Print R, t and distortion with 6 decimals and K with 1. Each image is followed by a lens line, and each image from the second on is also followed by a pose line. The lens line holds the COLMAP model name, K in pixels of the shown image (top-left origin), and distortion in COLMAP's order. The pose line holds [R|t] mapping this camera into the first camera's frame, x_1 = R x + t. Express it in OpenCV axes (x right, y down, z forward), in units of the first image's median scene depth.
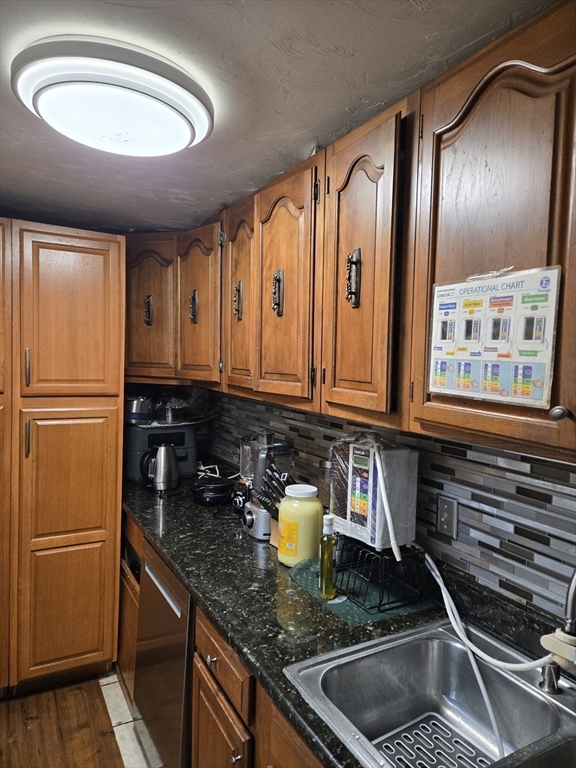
lens RADIAL K [[510.9, 0, 291.3], [0, 510.9, 386.2], [0, 0, 1]] dist [0.070148, -0.059289]
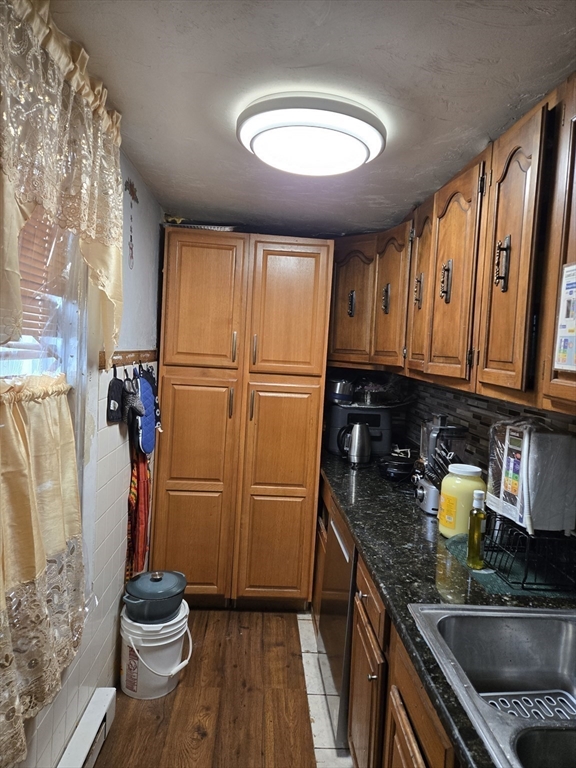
lens RADIAL K [[510.9, 0, 291.7], [0, 510.9, 382.3], [0, 0, 1]] dist [0.070148, -0.059289]
pose [[0.898241, 0.050943, -0.436540, 0.157727], [-0.052947, 0.998569, 0.007583, 0.037010], [0.436301, 0.016302, 0.899653, -0.111844]]
